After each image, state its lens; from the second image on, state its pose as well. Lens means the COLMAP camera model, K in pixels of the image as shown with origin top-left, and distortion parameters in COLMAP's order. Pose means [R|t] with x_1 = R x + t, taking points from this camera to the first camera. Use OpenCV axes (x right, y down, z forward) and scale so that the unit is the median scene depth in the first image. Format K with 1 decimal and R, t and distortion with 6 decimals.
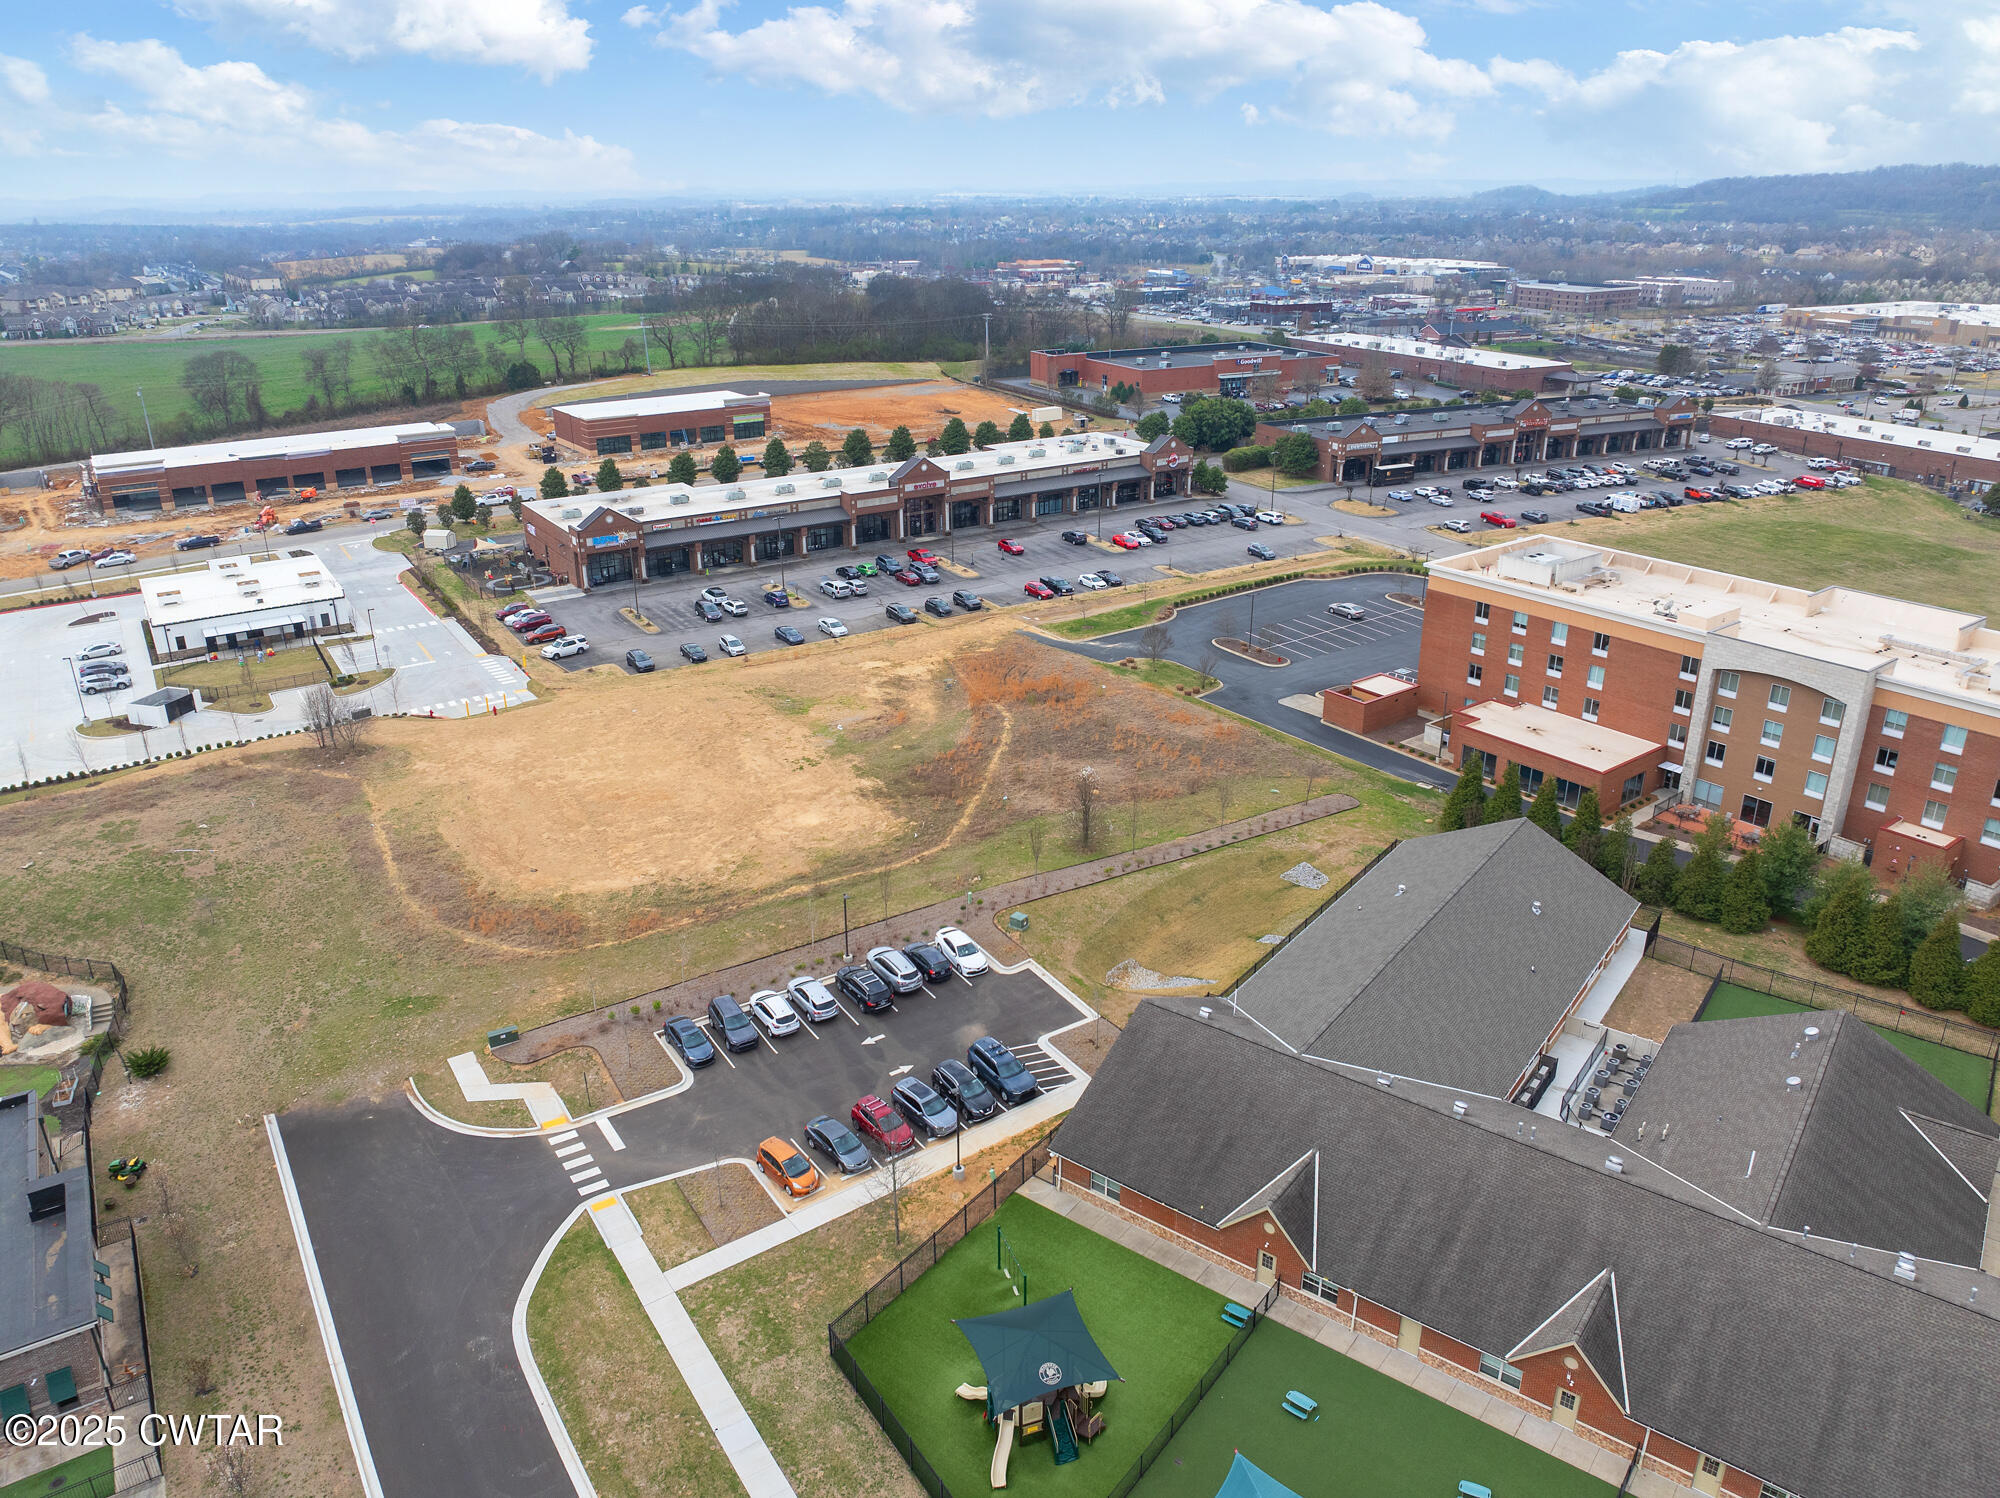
lens RADIAL K [[1412.6, 0, 998.2], [0, 1412.6, 727.1], [0, 0, 1]] dist [-0.033689, -0.002649]
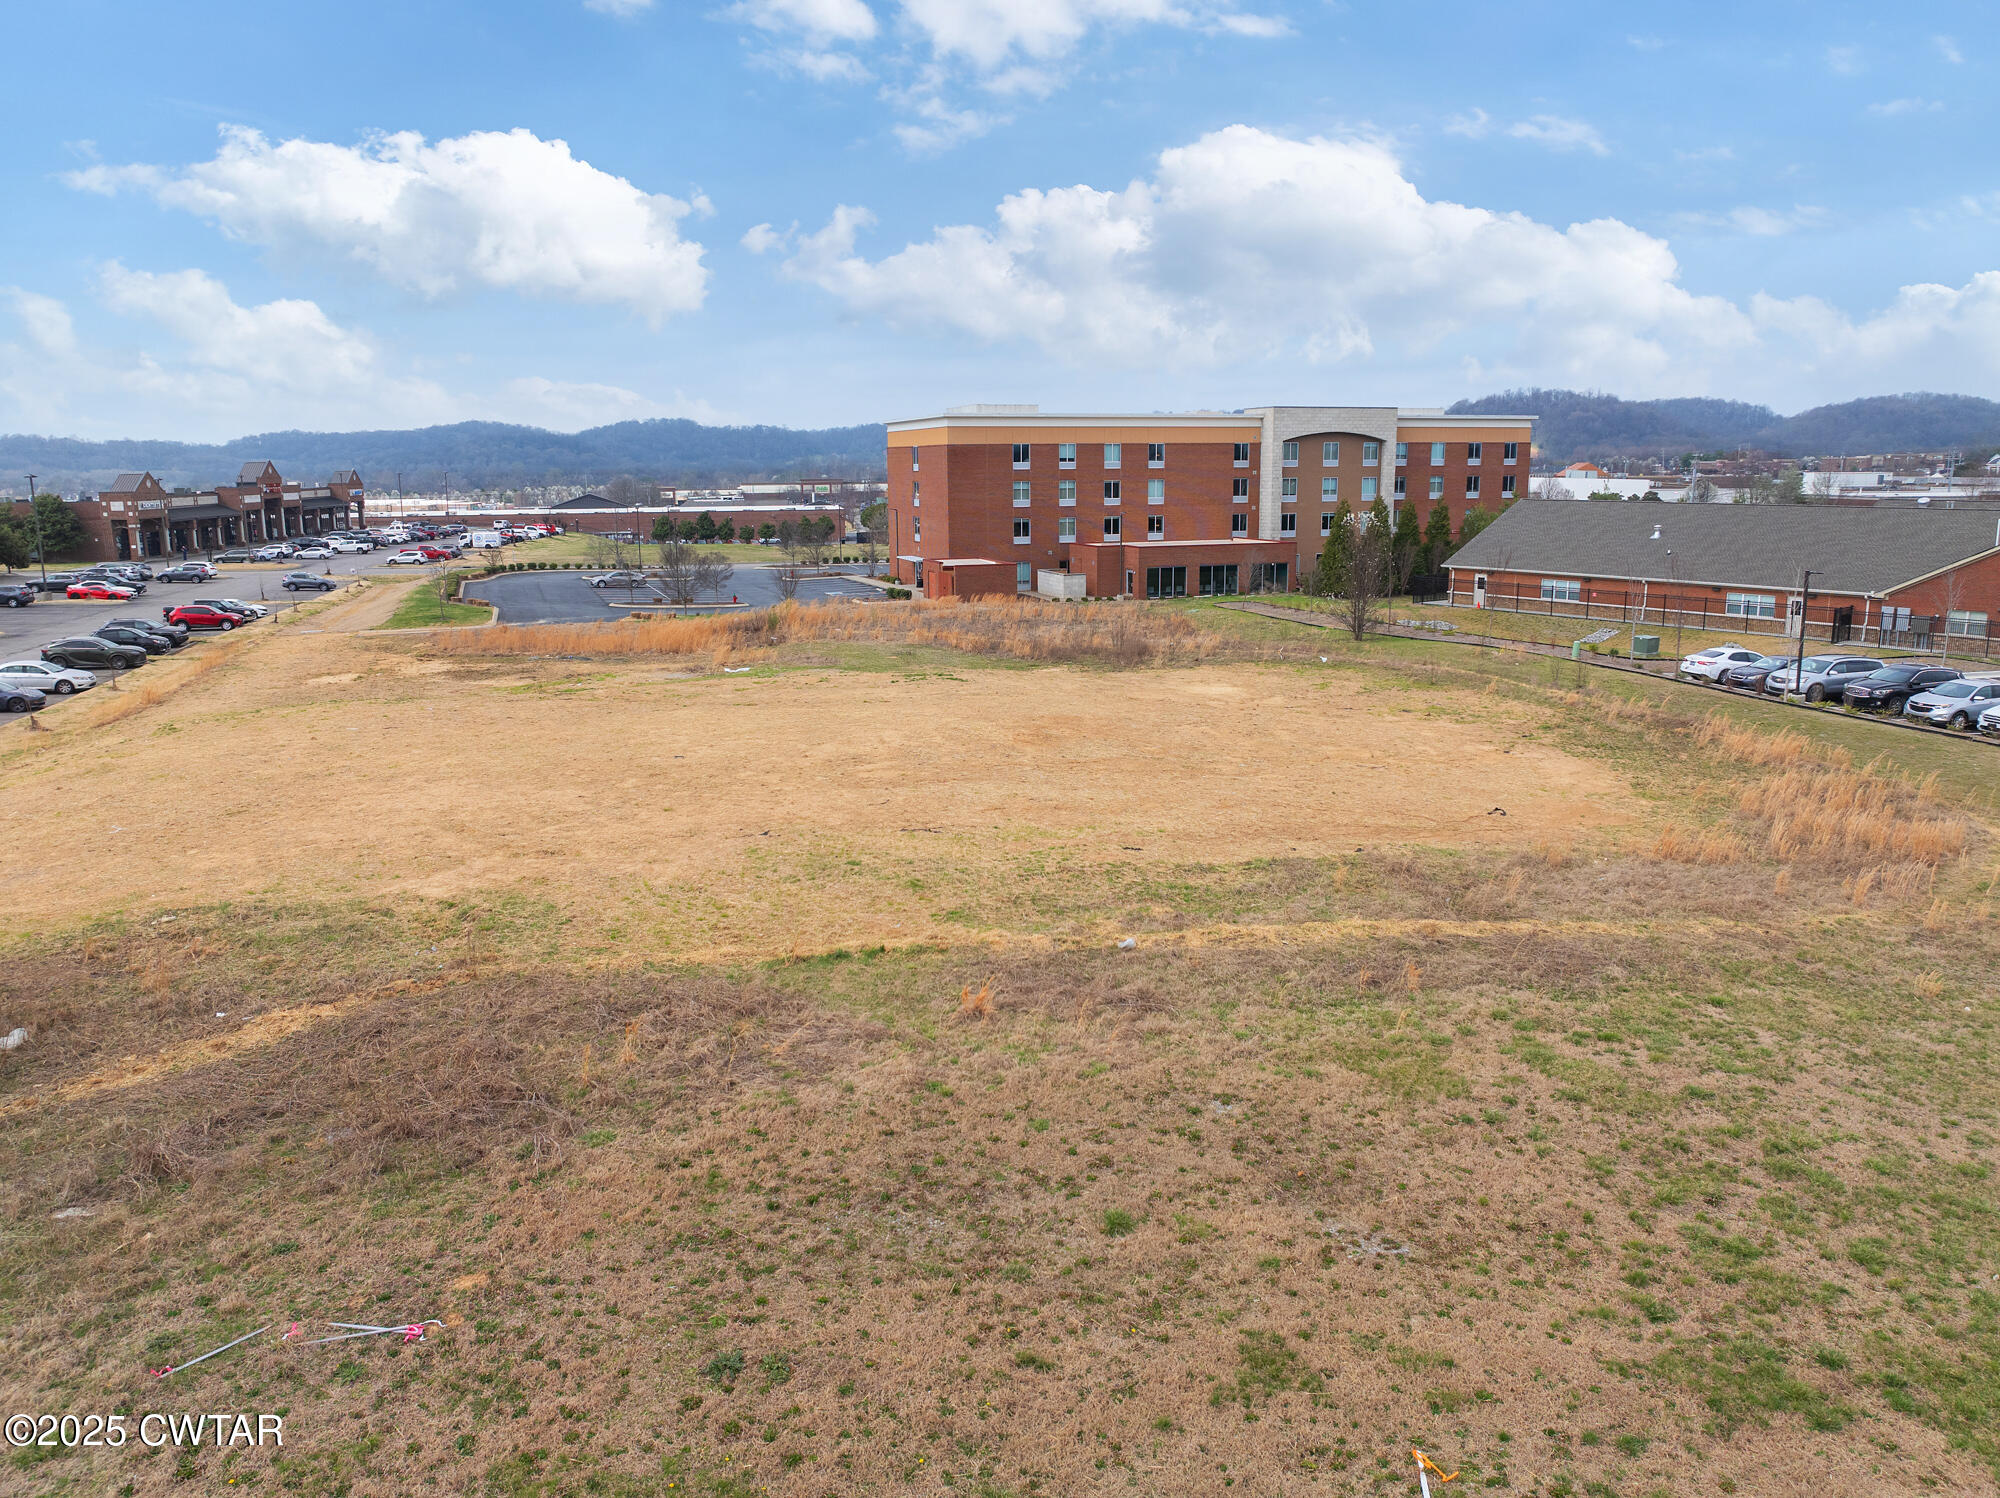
lens RADIAL K [[1409.0, 0, 1000.9], [0, 1409.0, 716.1], [0, 0, 1]] dist [-0.030991, -0.004303]
pose [[0.296578, -0.162787, 0.941032, -0.466004], [0.351354, 0.934853, 0.050985, 0.019009], [-0.888027, 0.315515, 0.334453, 0.702584]]
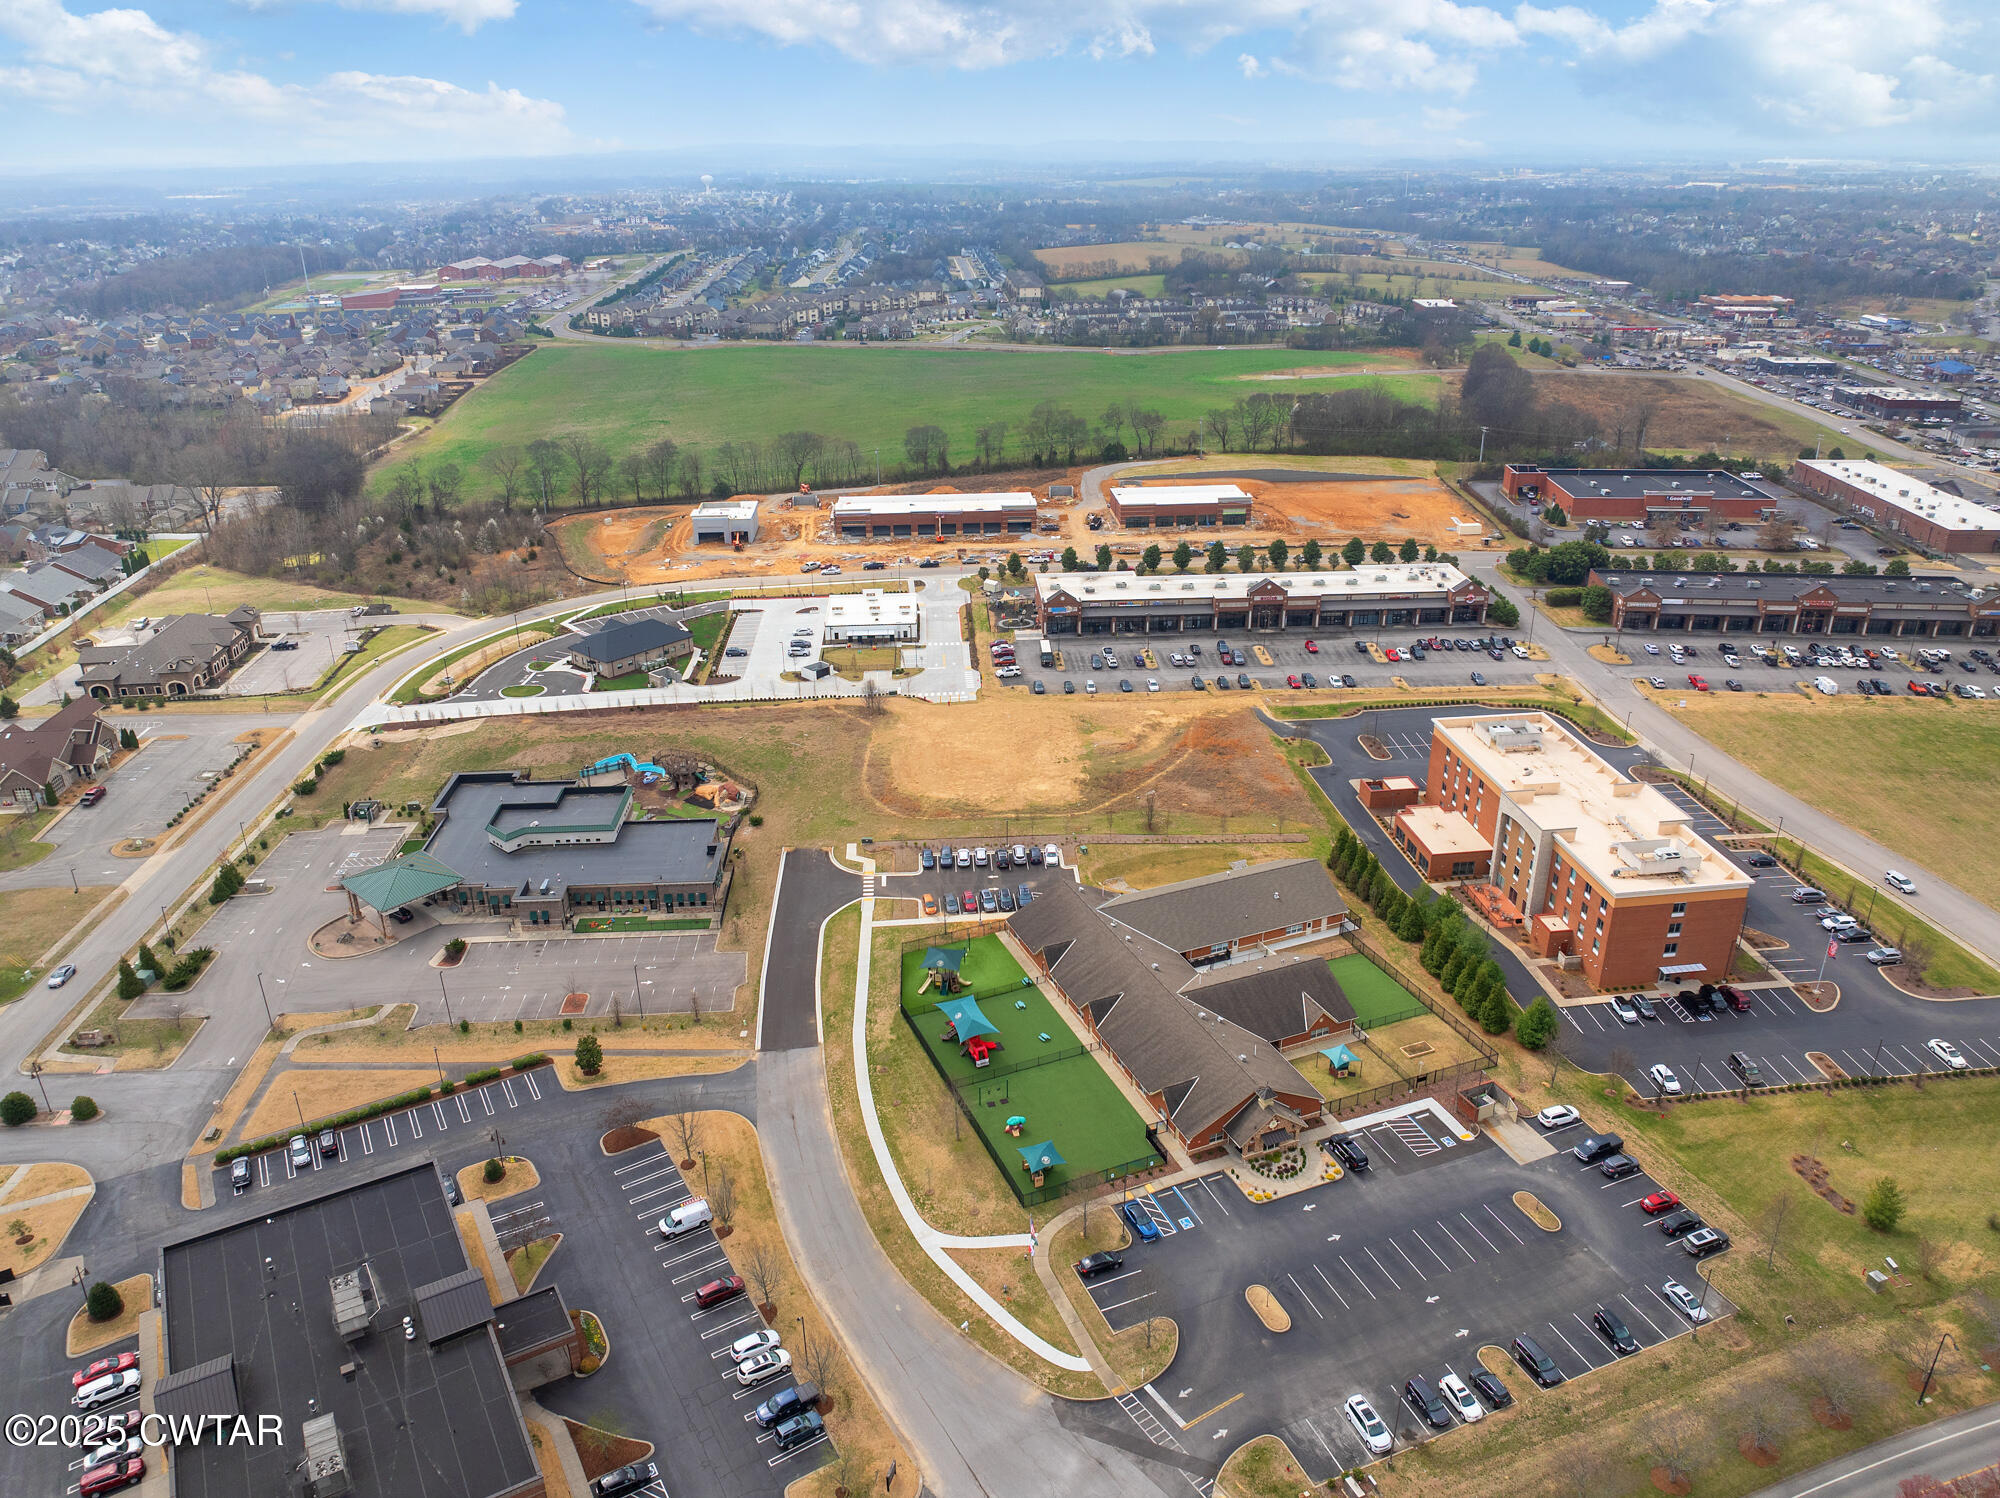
lens RADIAL K [[1405.6, 0, 1003.1], [0, 1405.6, 723.9], [0, 0, 1]] dist [-0.008129, -0.060274]
pose [[0.867797, 0.191904, -0.458369, 0.593655], [-0.177662, 0.981270, 0.074471, -0.135427], [0.464075, 0.016809, 0.885637, -0.699567]]
